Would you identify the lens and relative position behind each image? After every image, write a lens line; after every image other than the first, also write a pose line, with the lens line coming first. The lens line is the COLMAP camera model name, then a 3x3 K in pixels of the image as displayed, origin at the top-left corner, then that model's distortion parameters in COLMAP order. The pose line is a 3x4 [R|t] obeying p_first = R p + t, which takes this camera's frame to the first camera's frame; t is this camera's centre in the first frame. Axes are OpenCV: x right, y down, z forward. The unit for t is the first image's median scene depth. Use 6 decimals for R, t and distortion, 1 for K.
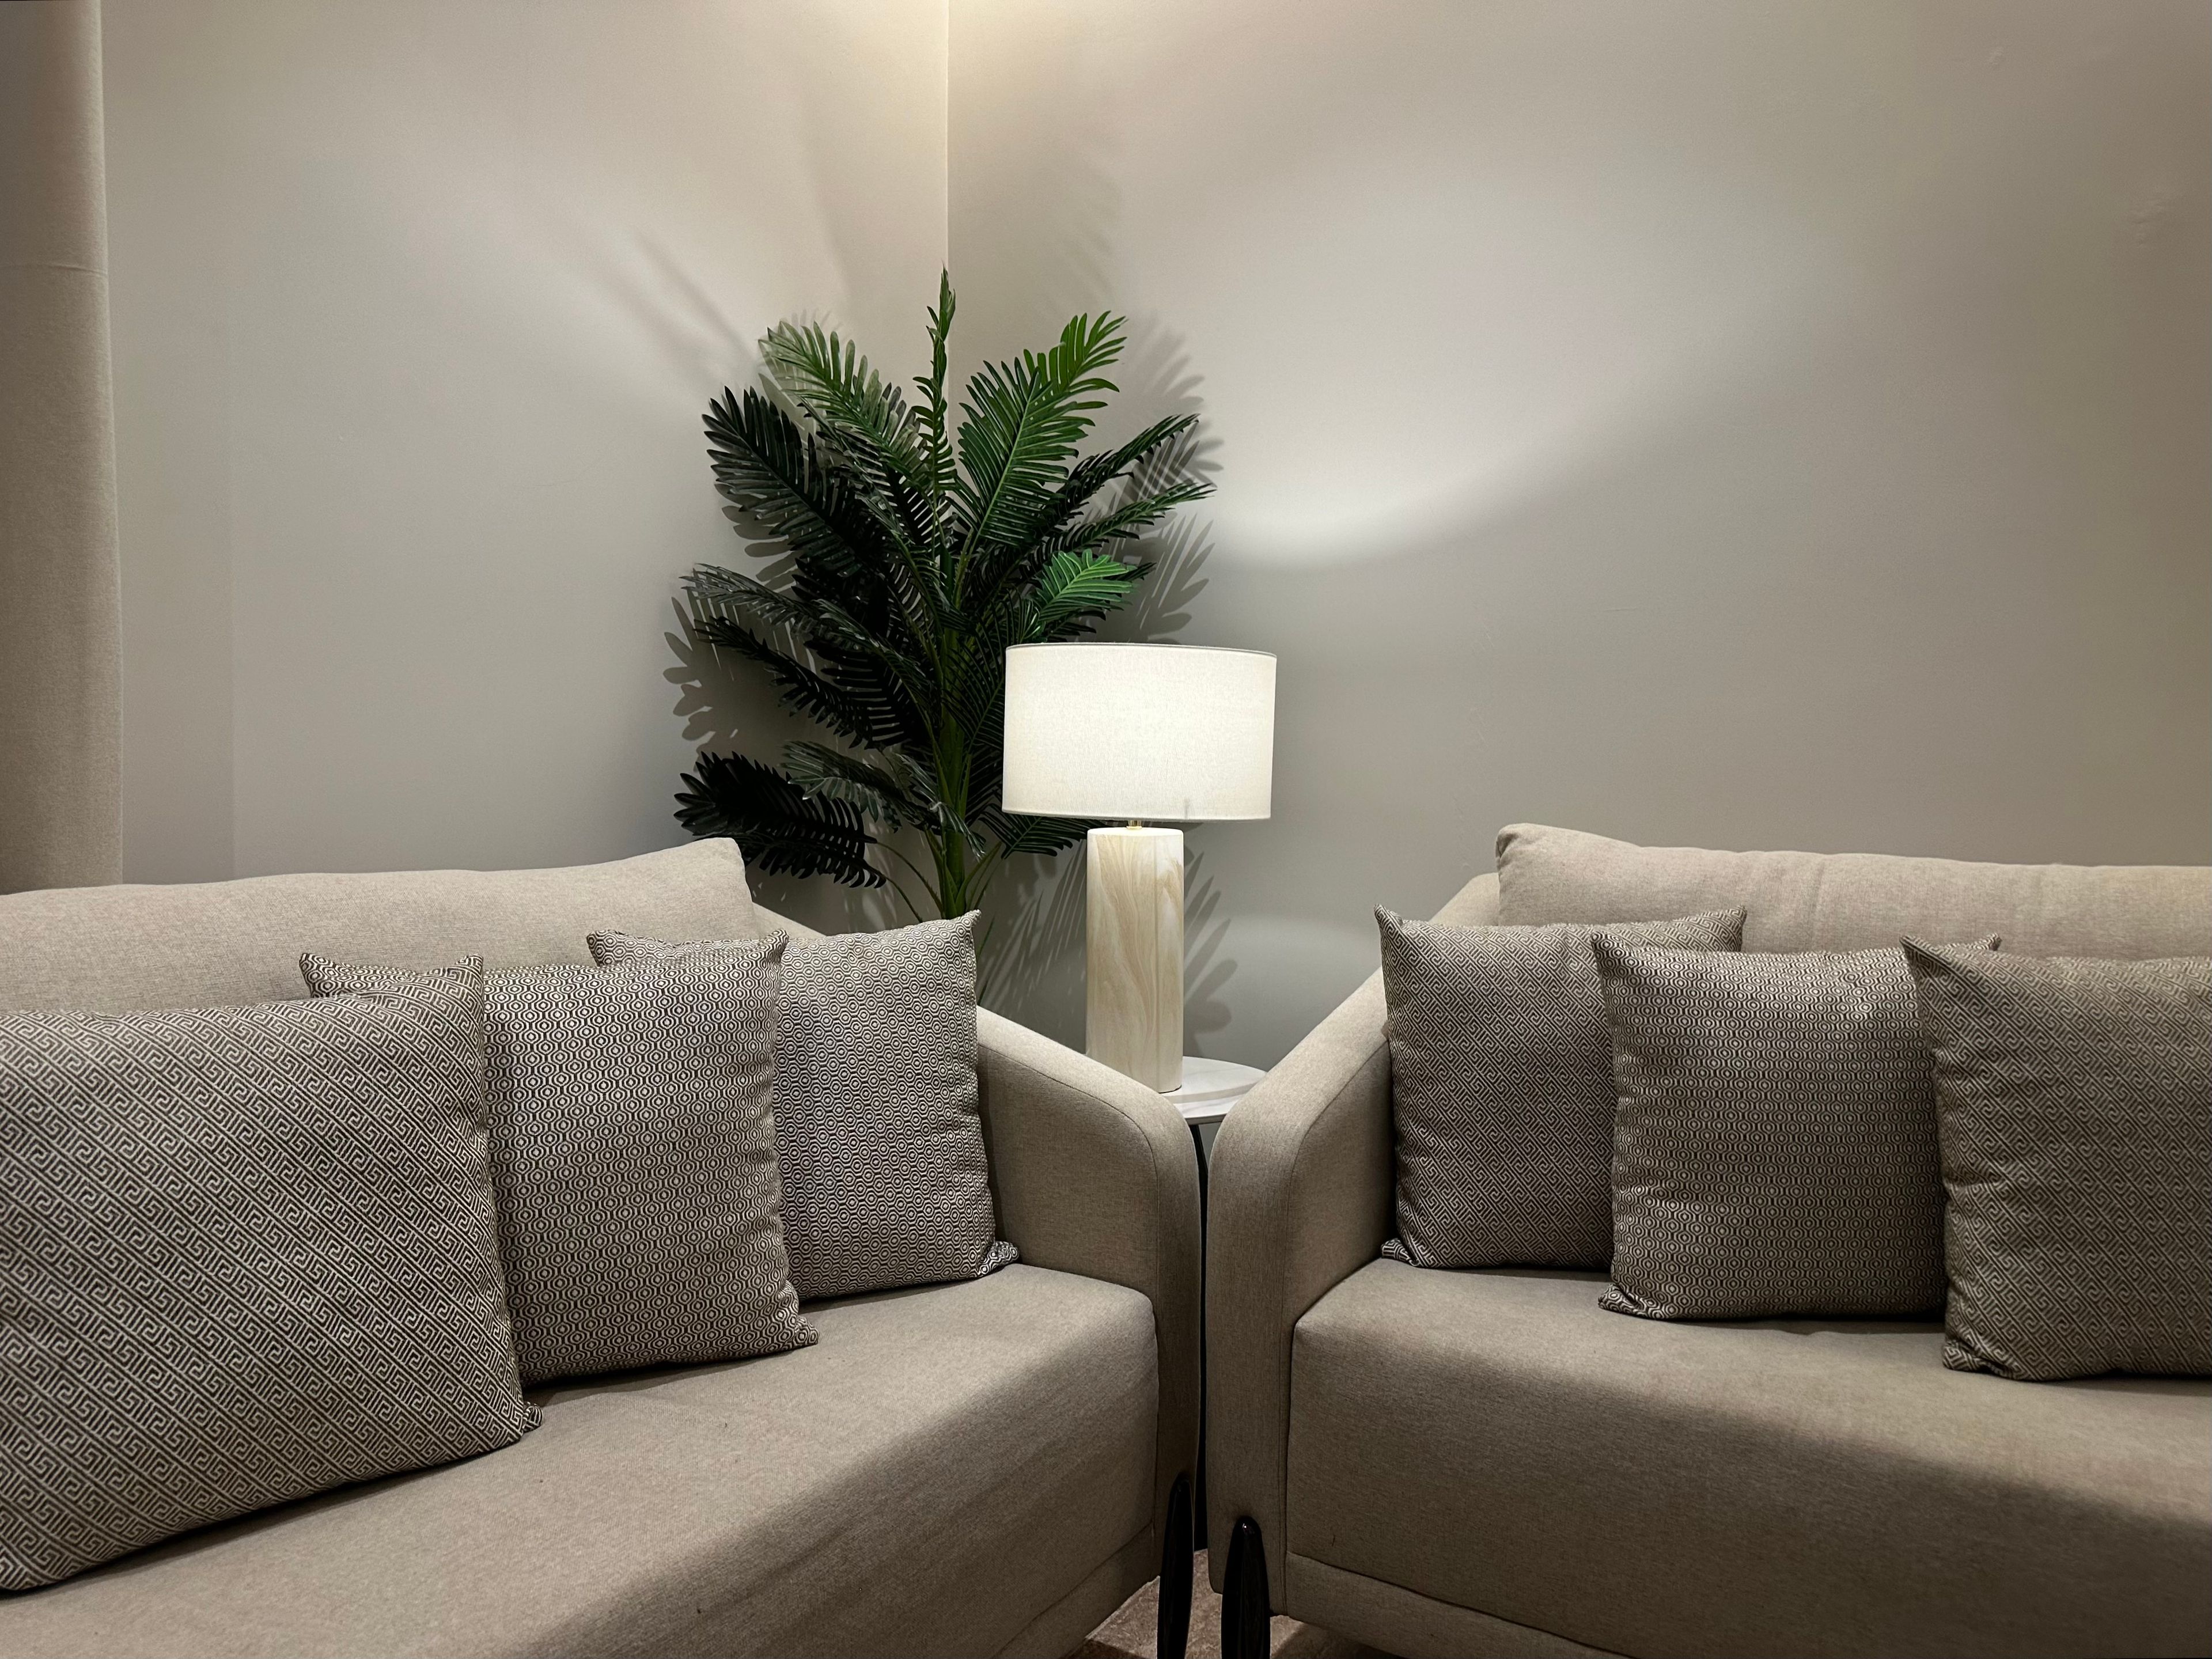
lens RADIAL K [[1529.8, 0, 1113.0], [0, 1529.8, 827.0], [0, 0, 1]] dist [0.033354, -0.002950]
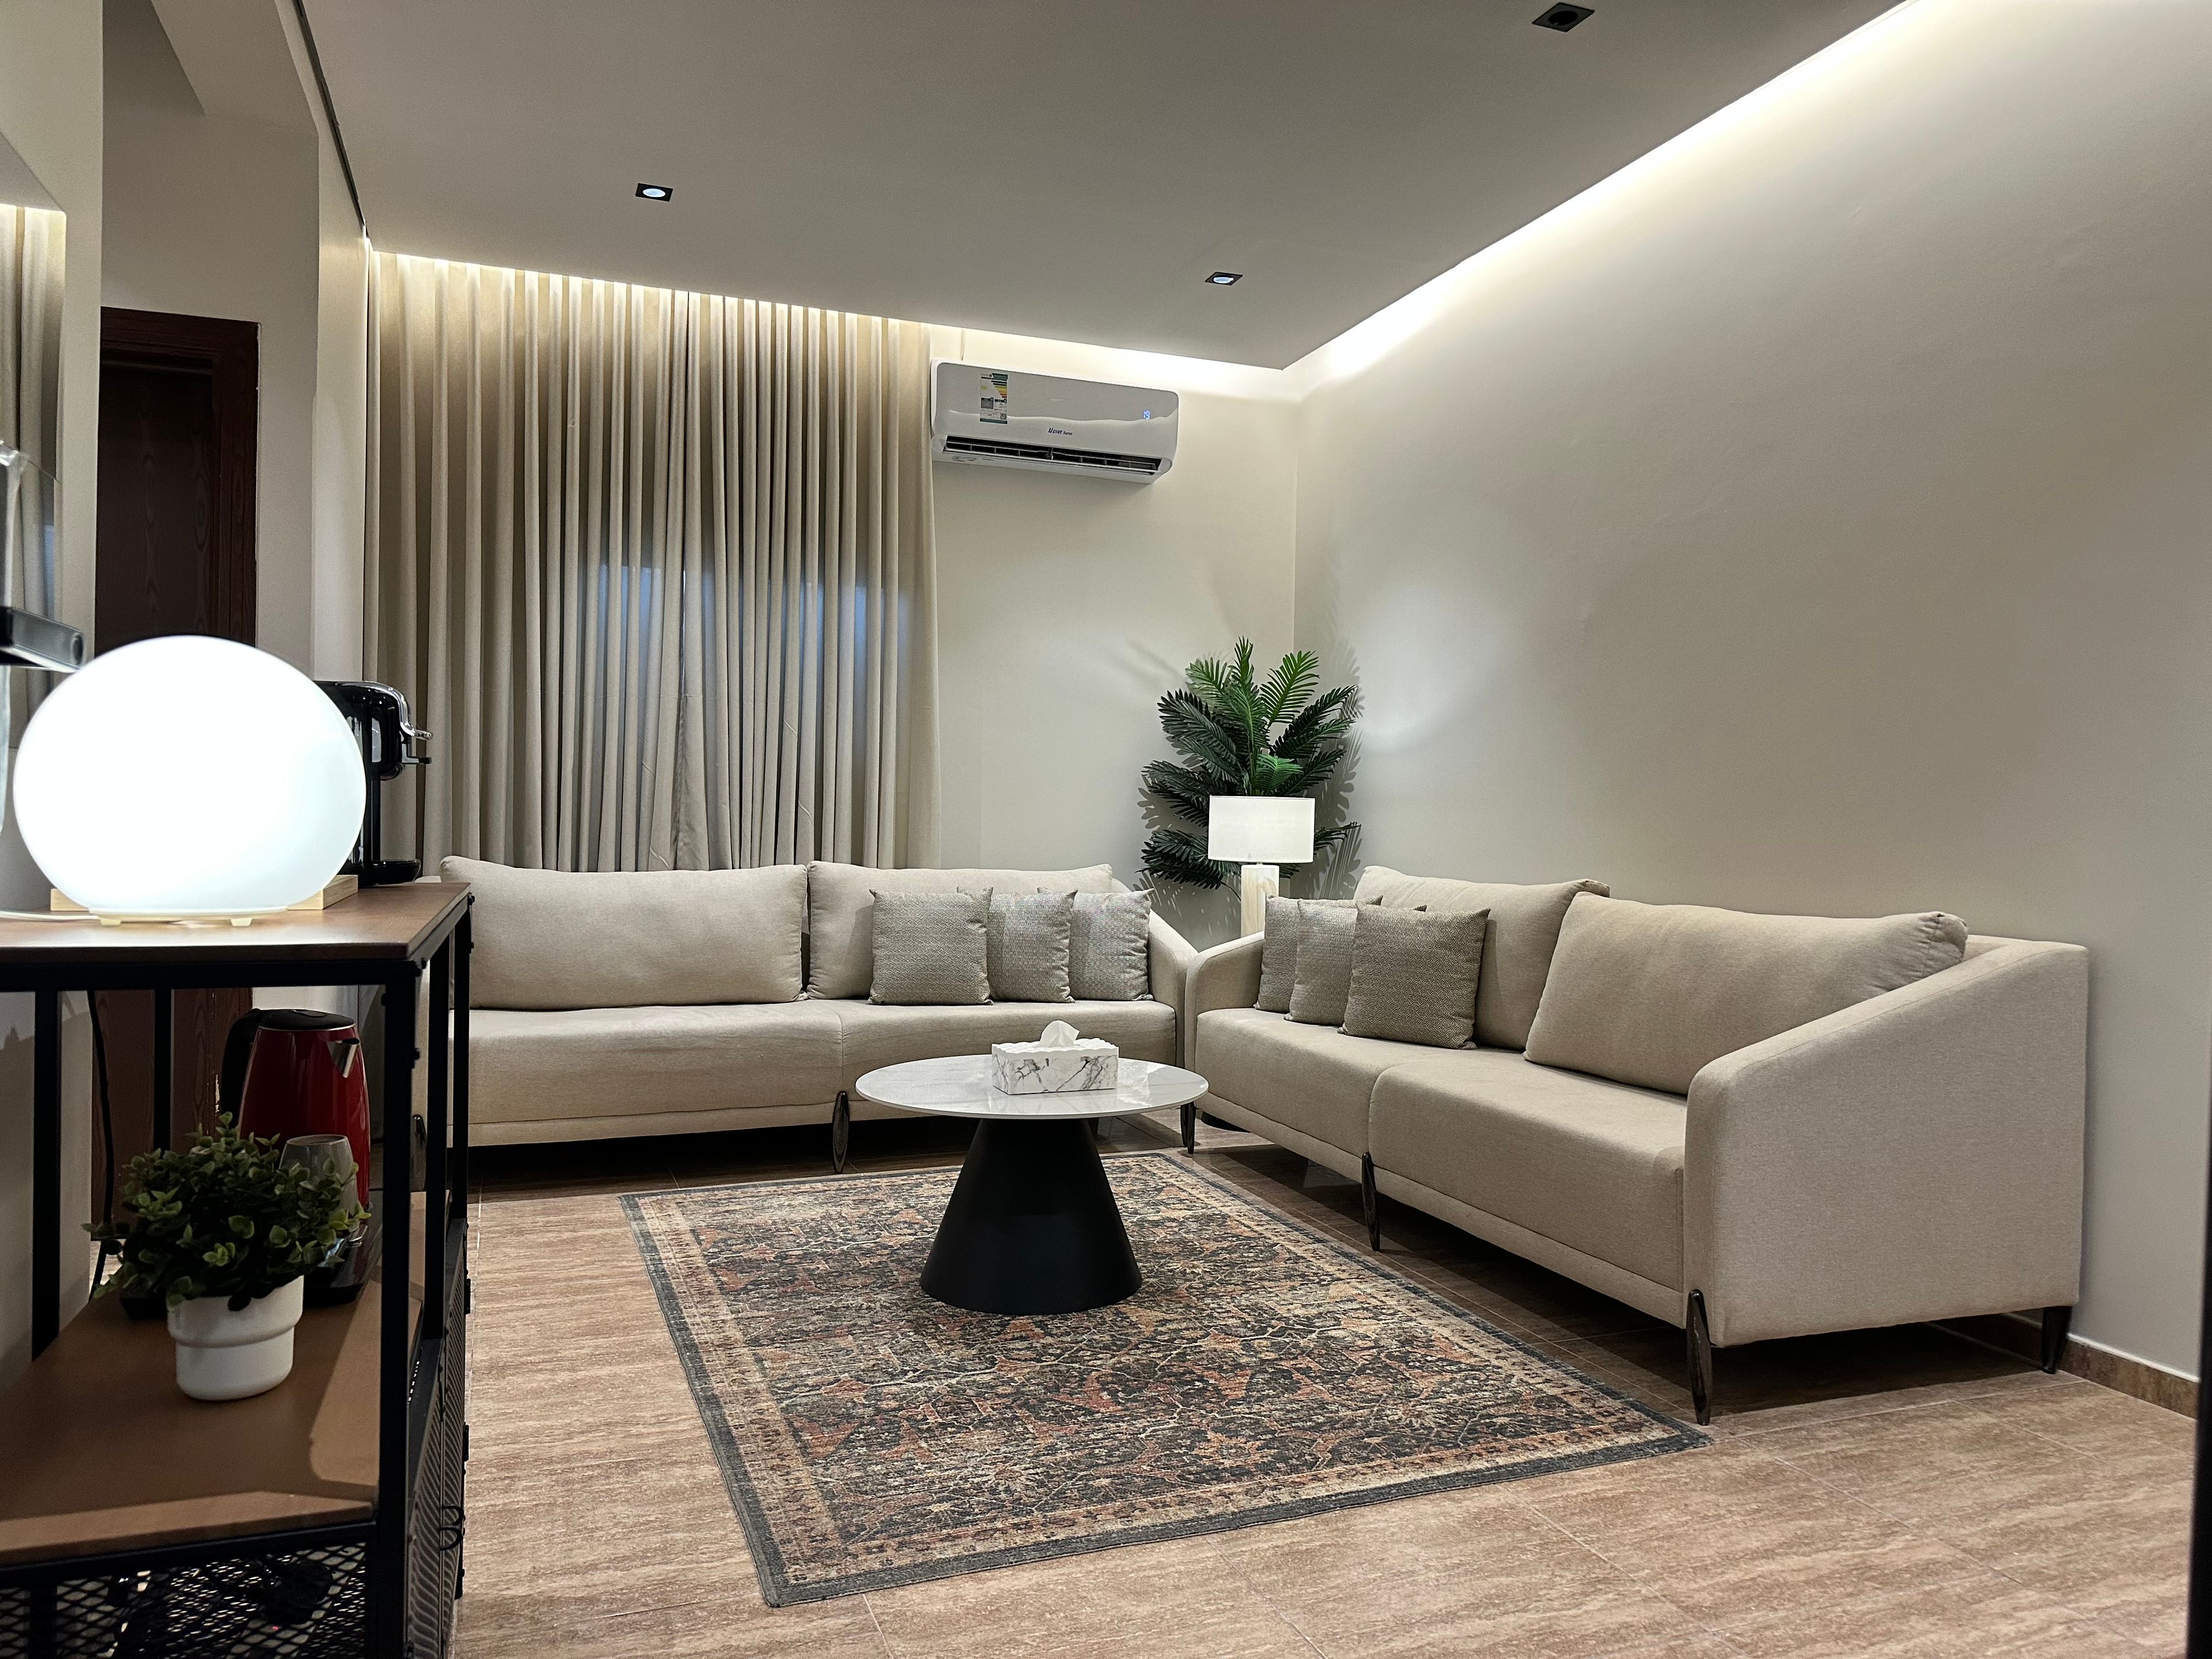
lens RADIAL K [[1529.8, 0, 1105.9], [0, 1529.8, 833.4], [0, 0, 1]] dist [0.033354, -0.002950]
pose [[0.788146, 0.008327, -0.615431, 1.315686], [-0.031260, 0.999160, -0.026513, 0.022547], [0.614693, 0.040135, 0.787744, -1.127629]]
